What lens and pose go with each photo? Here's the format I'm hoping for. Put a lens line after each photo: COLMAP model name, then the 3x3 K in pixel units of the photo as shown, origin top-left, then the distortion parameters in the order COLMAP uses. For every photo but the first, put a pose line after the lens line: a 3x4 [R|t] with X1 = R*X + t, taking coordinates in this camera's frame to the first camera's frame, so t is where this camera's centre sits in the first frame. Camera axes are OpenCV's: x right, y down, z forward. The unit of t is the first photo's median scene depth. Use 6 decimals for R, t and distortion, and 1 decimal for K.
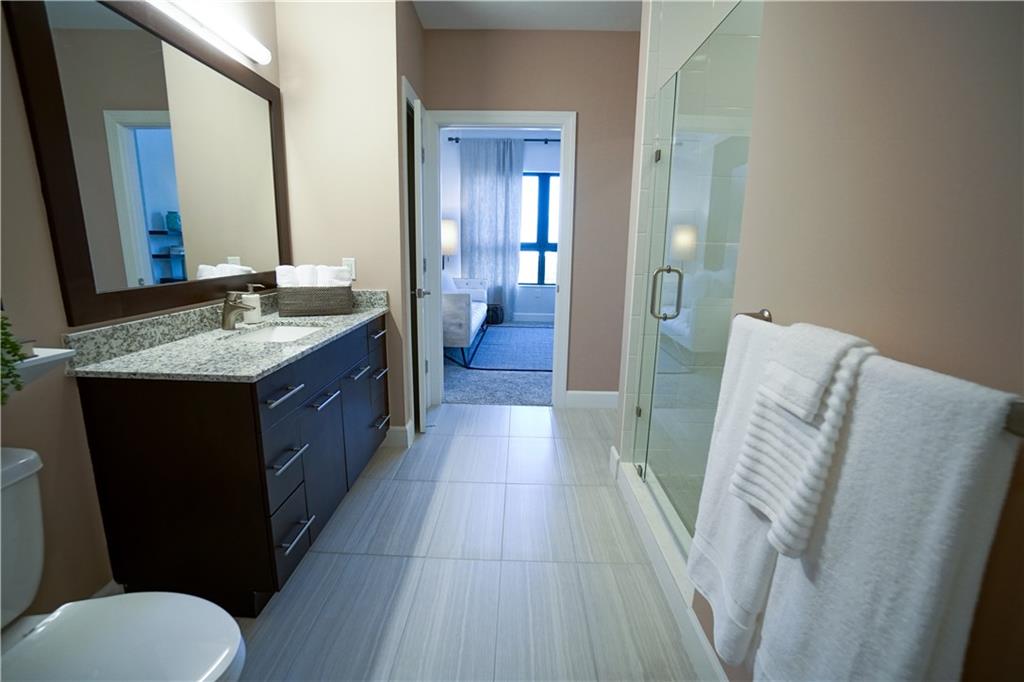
lens RADIAL K [[460.0, 0, 512.0], [0, 460.0, 341.0], [0, 0, 1]] dist [-0.061967, 0.024660]
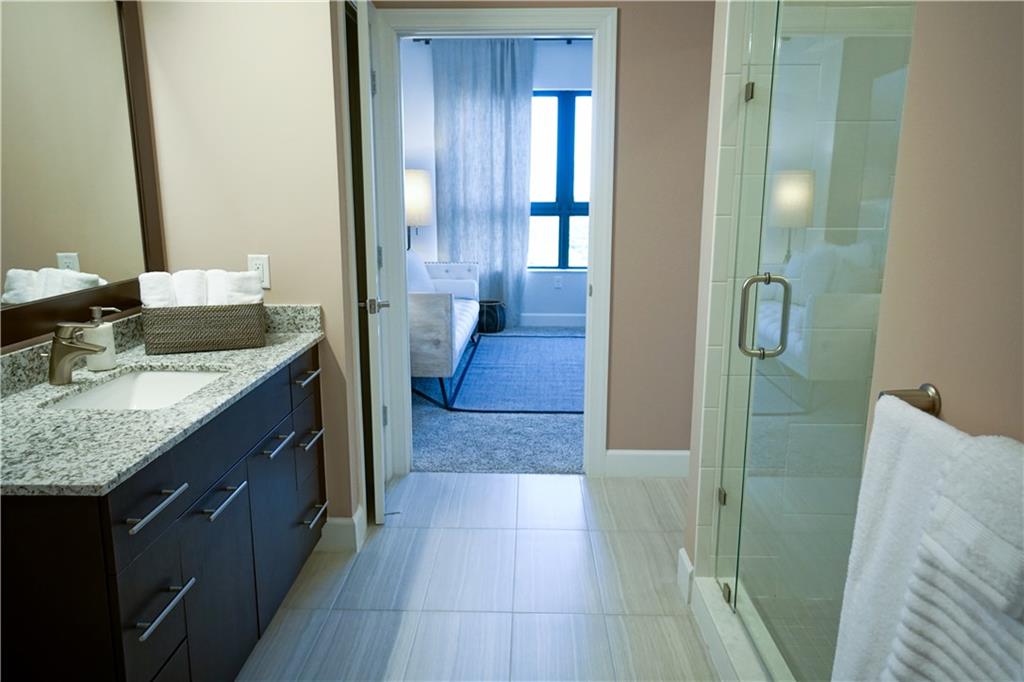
lens RADIAL K [[723.6, 0, 512.0], [0, 723.6, 341.0], [0, 0, 1]] dist [0.015759, 0.041030]
pose [[0.999855, -0.013934, -0.009811, 0.000874], [0.013902, 0.999898, -0.003373, -0.052434], [0.009857, 0.003236, 0.999946, 0.000353]]
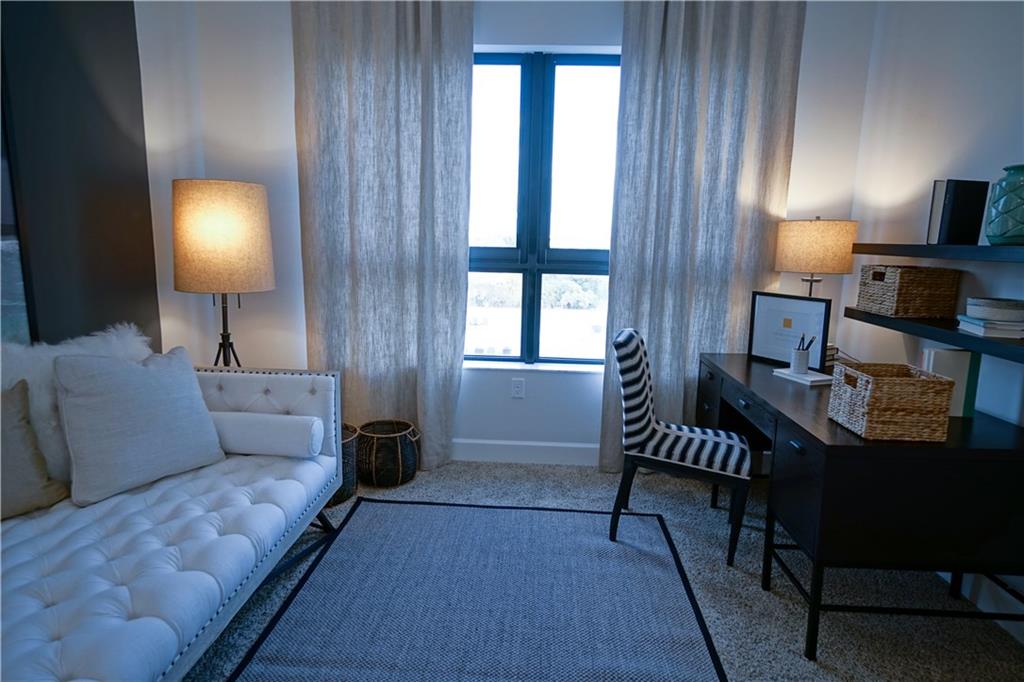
lens RADIAL K [[590.8, 0, 512.0], [0, 590.8, 341.0], [0, 0, 1]] dist [0.004114, 0.002801]
pose [[0.999276, 0.009027, -0.036959, 0.176533], [-0.010293, 0.999362, -0.034186, -0.325798], [0.036627, 0.034542, 0.998732, 1.387867]]
